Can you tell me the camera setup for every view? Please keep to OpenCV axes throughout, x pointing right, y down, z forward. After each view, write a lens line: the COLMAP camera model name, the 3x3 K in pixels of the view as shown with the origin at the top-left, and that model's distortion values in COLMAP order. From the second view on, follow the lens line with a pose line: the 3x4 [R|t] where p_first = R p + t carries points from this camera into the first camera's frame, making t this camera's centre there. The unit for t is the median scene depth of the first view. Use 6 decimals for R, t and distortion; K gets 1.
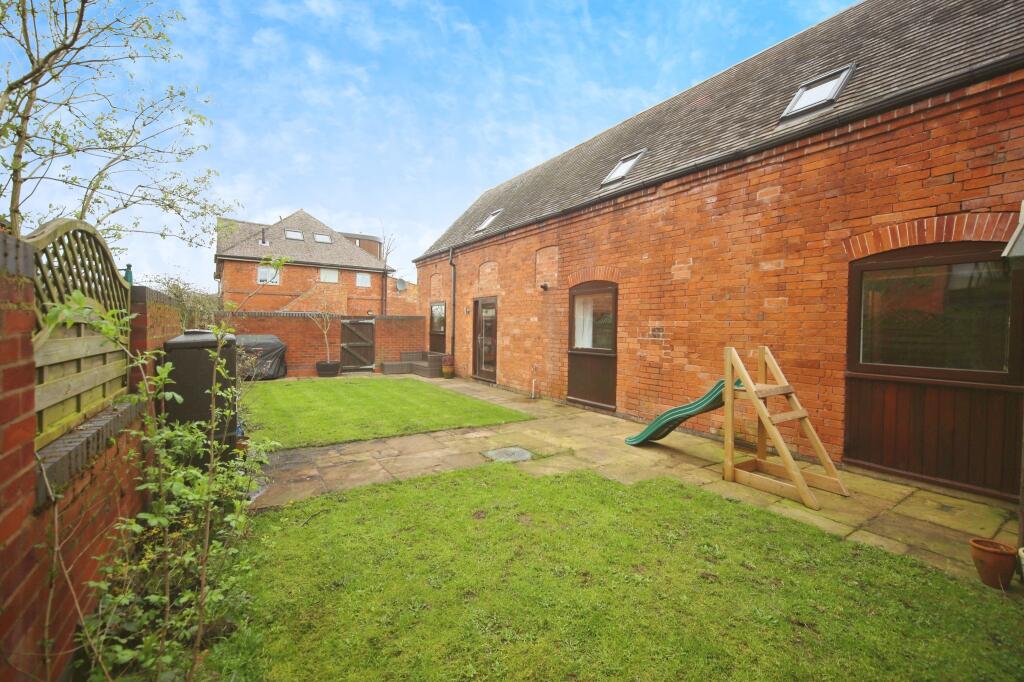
lens RADIAL K [[435.9, 0, 519.2], [0, 435.9, 337.0], [0, 0, 1]] dist [-0.010499, 0.000577]
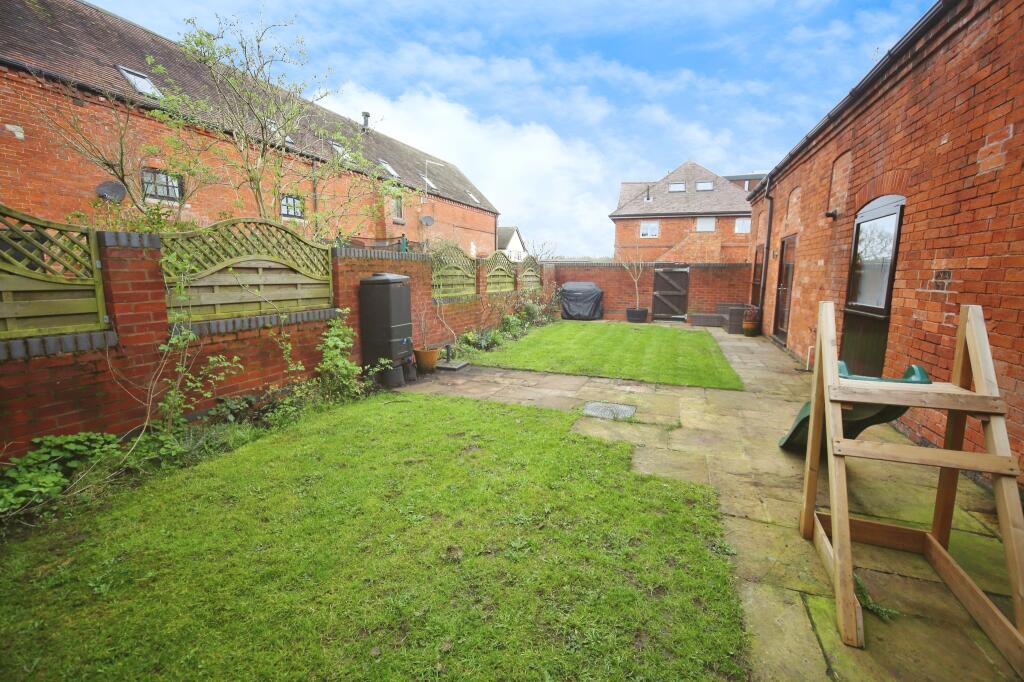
lens RADIAL K [[435.9, 0, 518.7], [0, 435.9, 338.3], [0, 0, 1]] dist [-0.010499, 0.000577]
pose [[0.585702, 0.111810, -0.802777, 0.369637], [-0.020949, 0.992197, 0.122908, 0.005872], [0.810256, -0.055171, 0.583474, 0.199812]]
